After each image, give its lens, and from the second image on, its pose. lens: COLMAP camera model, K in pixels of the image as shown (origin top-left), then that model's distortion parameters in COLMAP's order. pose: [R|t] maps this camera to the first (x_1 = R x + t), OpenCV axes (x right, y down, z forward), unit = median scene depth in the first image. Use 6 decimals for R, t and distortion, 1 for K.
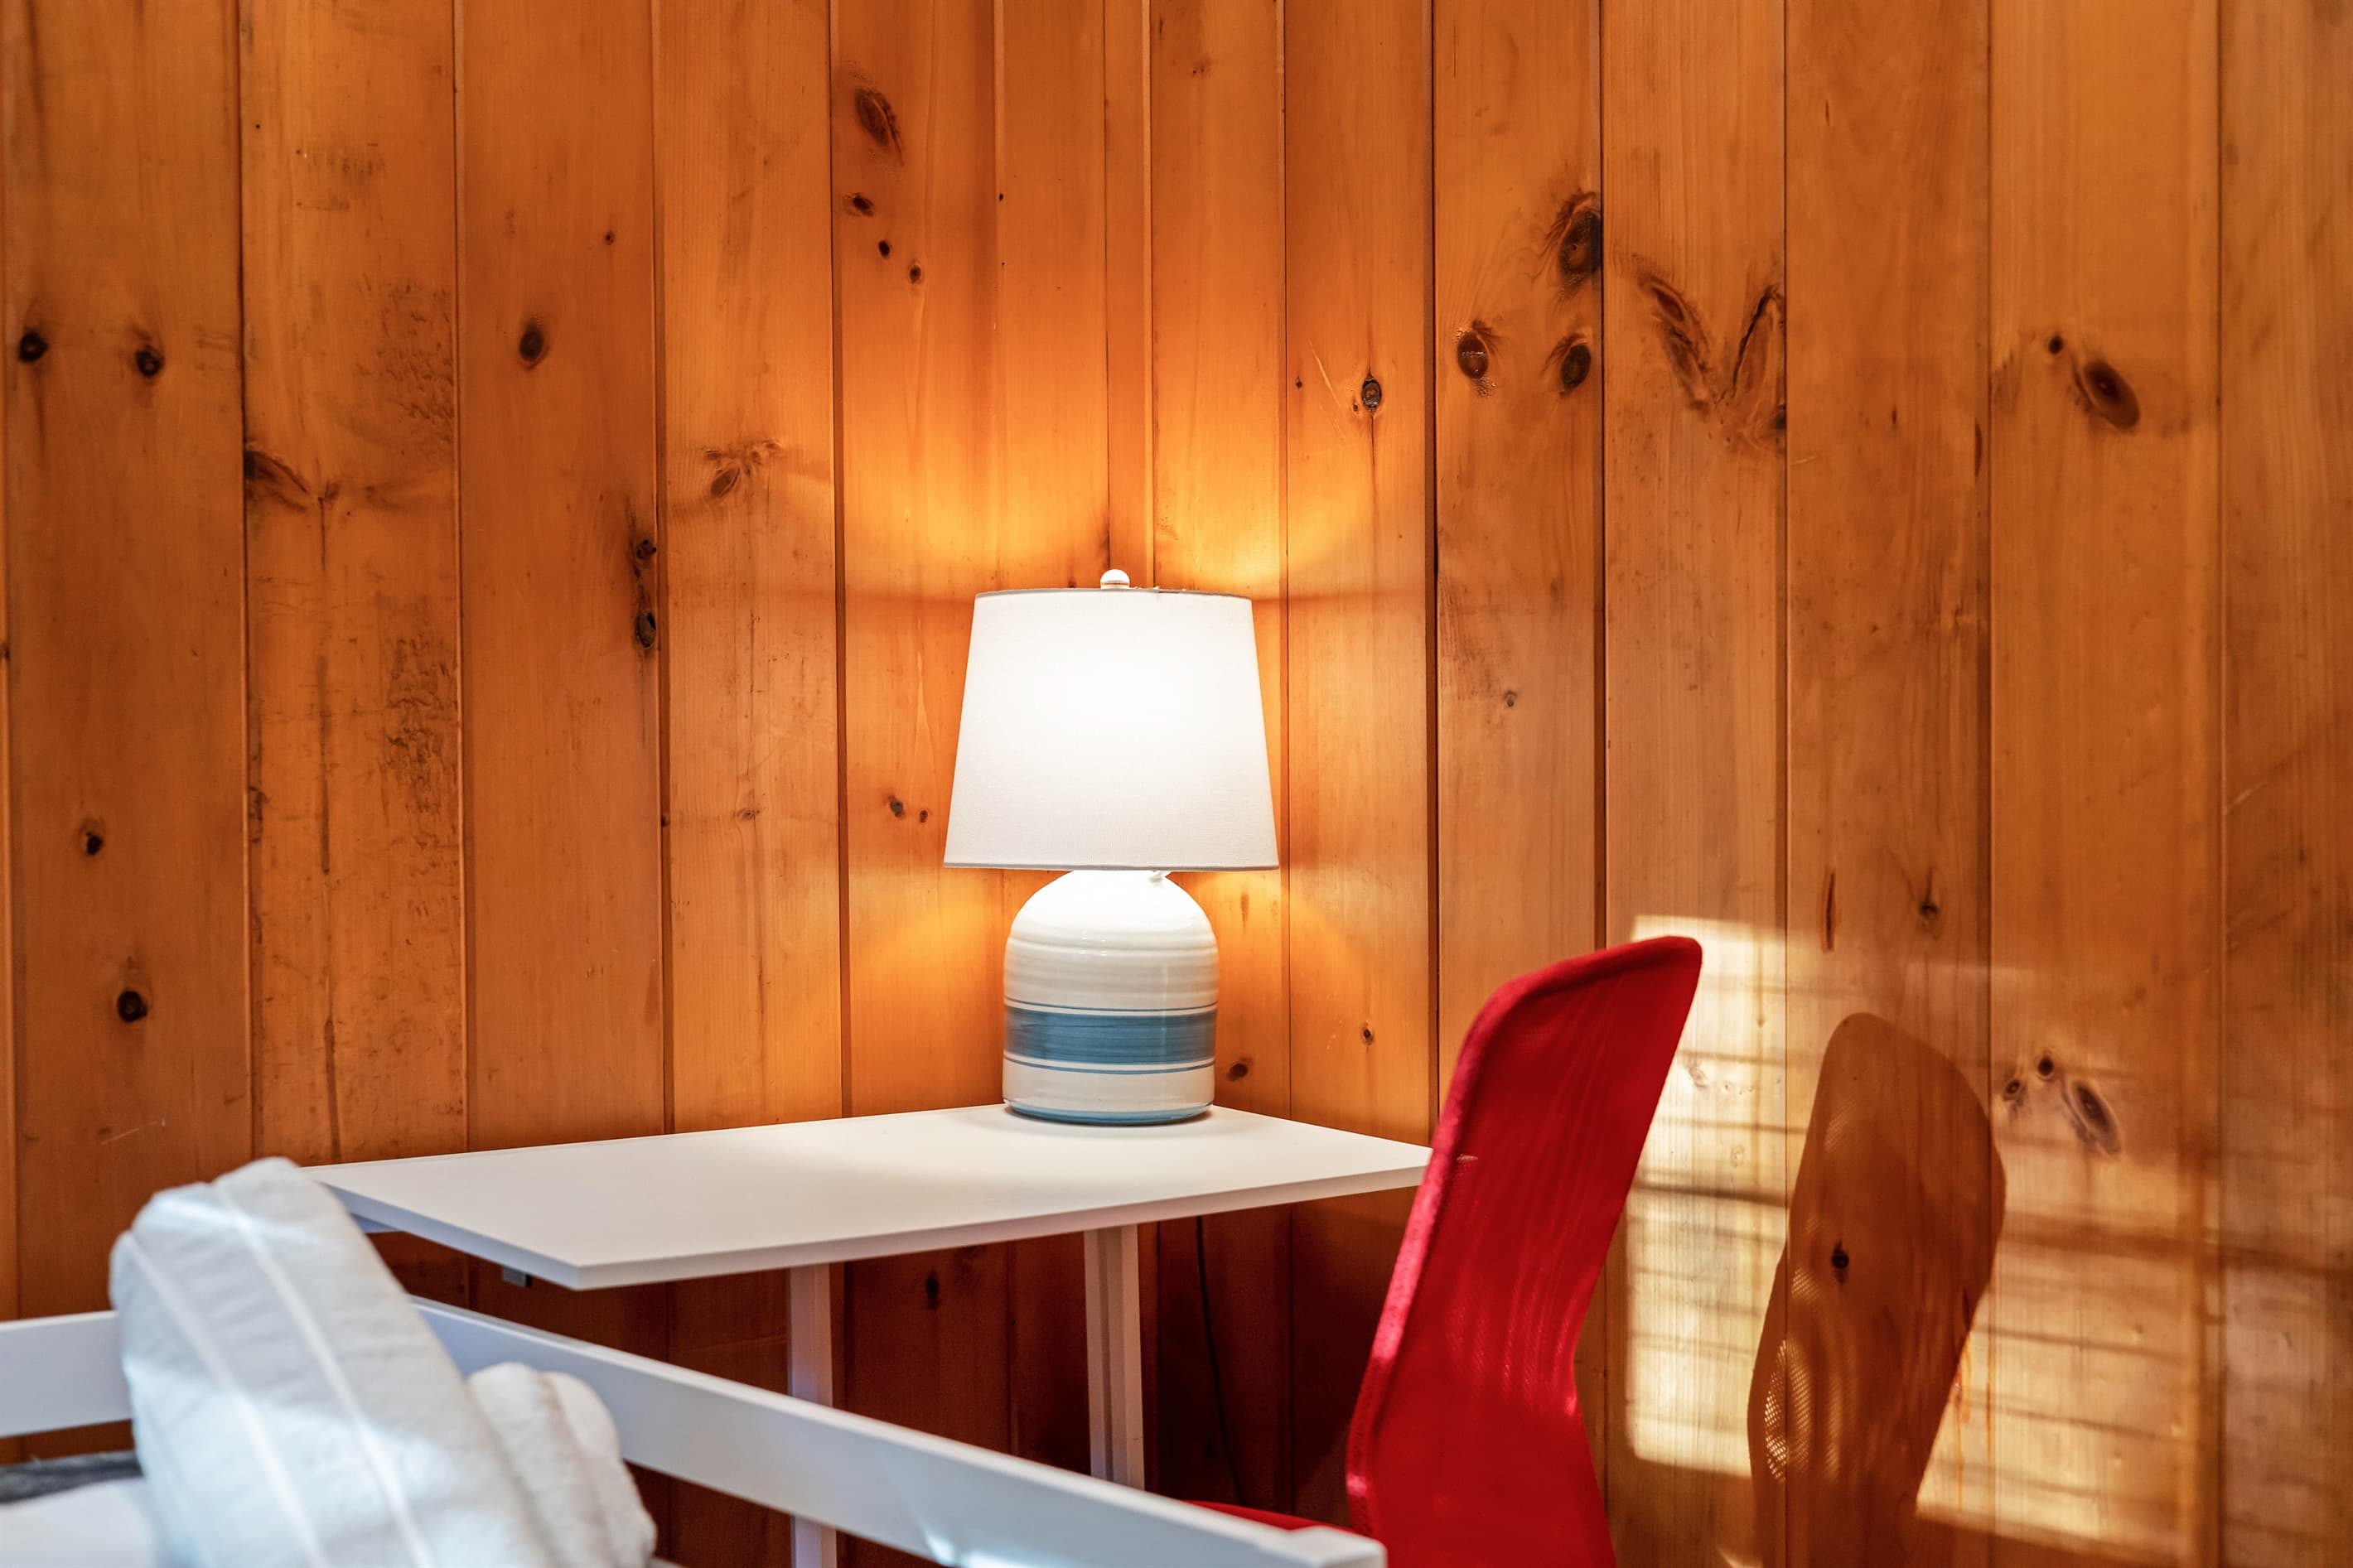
lens RADIAL K [[3266.4, 0, 1172.9], [0, 3266.4, 789.7], [0, 0, 1]] dist [-0.007663, 0.000000]
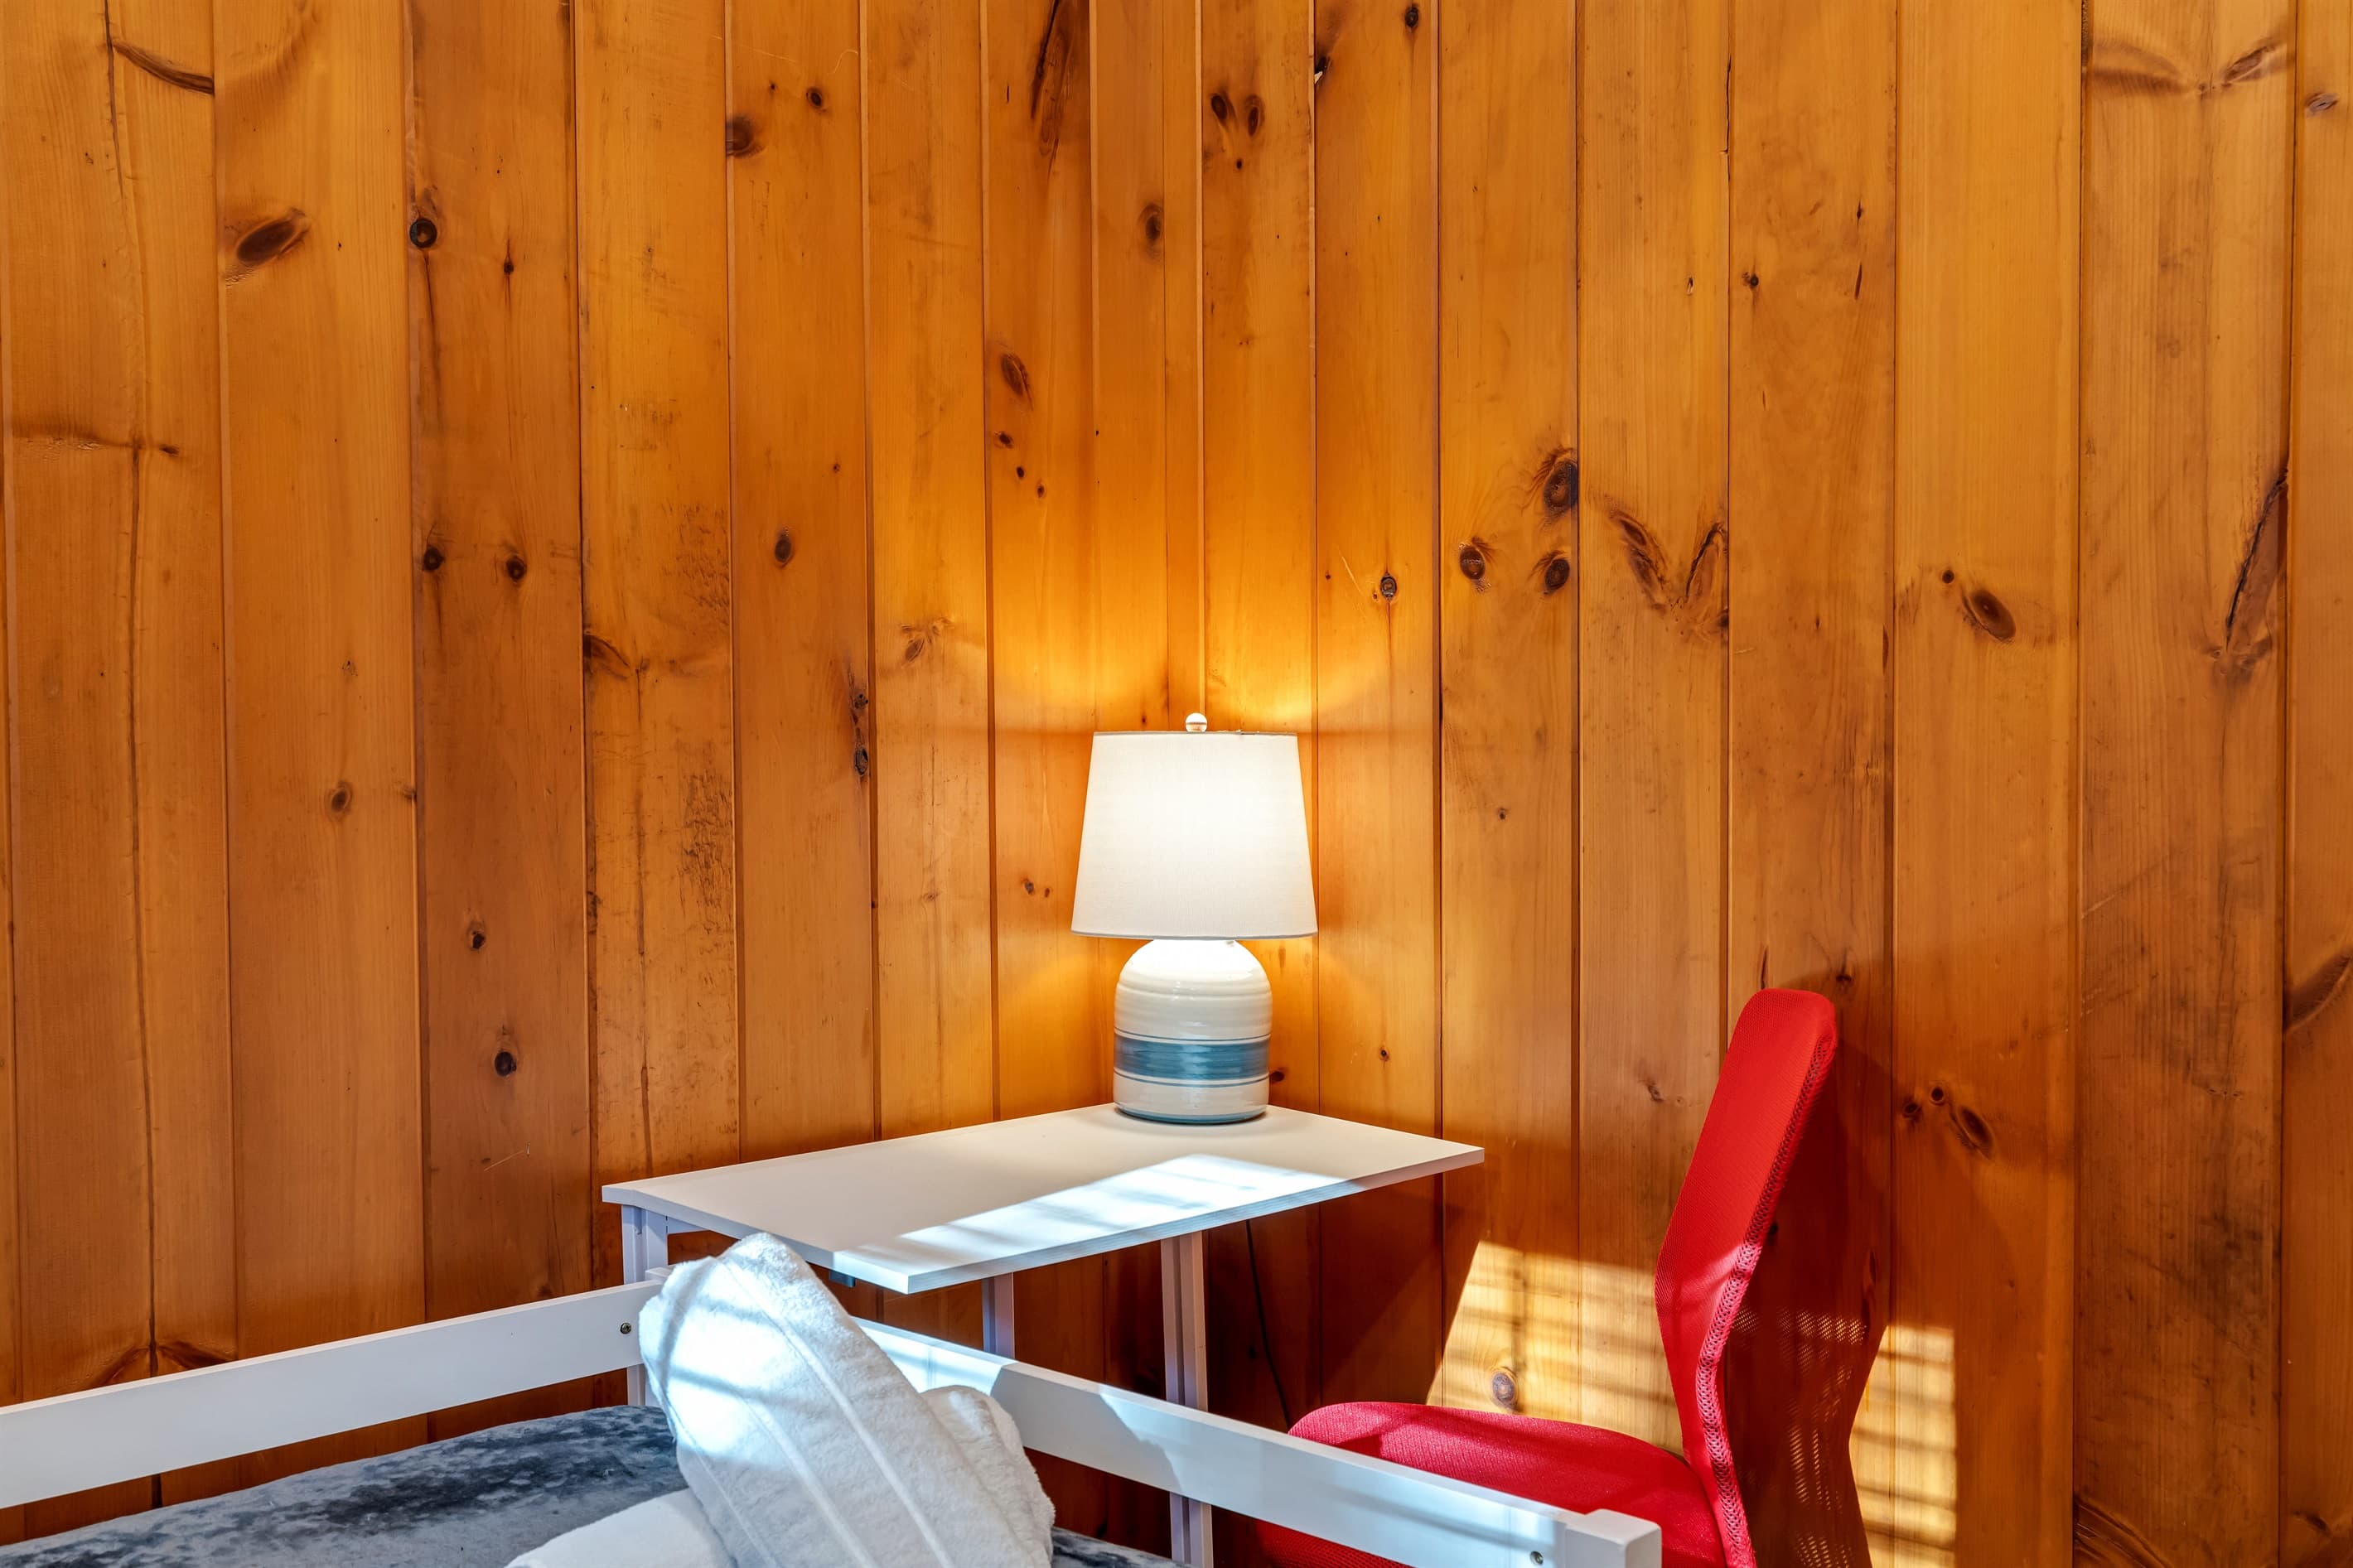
lens RADIAL K [[2326.8, 0, 1184.6], [0, 2326.8, 792.7], [0, 0, 1]] dist [0.002965, 0.000000]
pose [[0.993942, -0.001759, 0.109893, -0.141447], [0.001029, 0.999977, 0.006704, -0.044755], [-0.109902, -0.006550, 0.993921, 0.043226]]
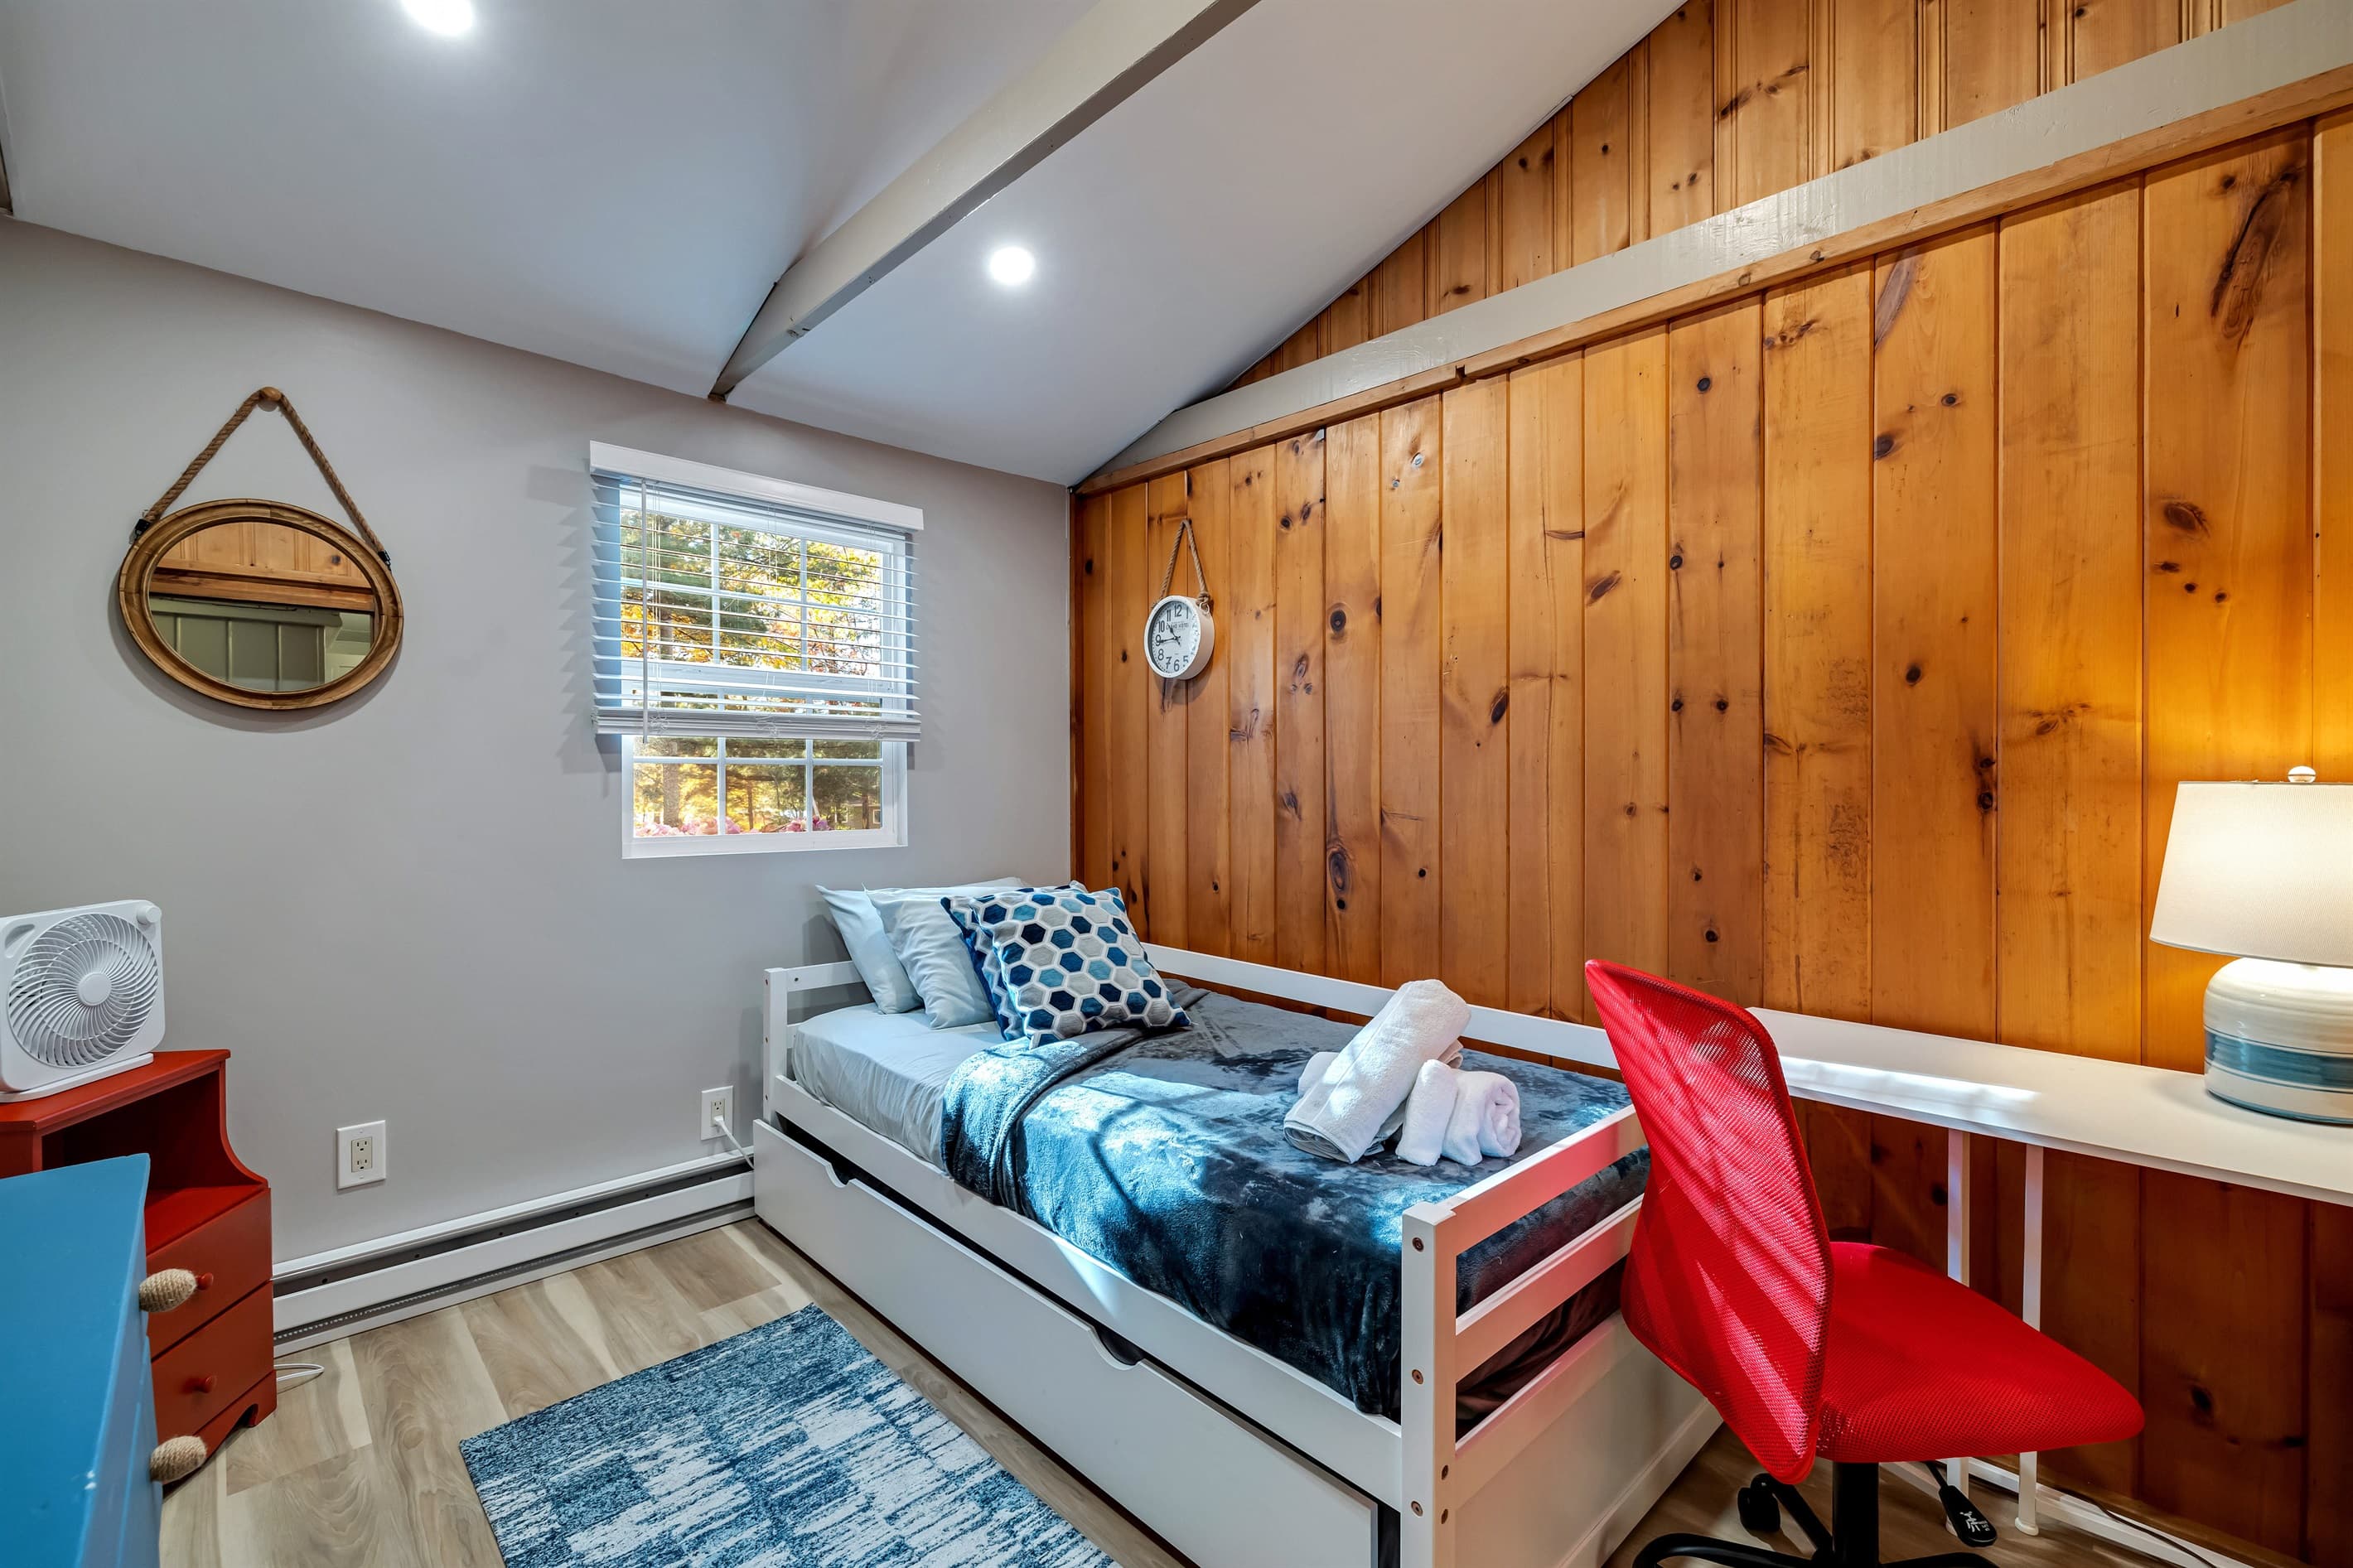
lens RADIAL K [[1010.1, 0, 1179.8], [0, 1010.1, 781.3], [0, 0, 1]] dist [-0.003862, -0.000261]
pose [[0.038955, 0.004023, -0.999233, 0.493906], [-0.017257, 0.999845, 0.003353, -0.057671], [0.999092, 0.017113, 0.039019, 0.475856]]
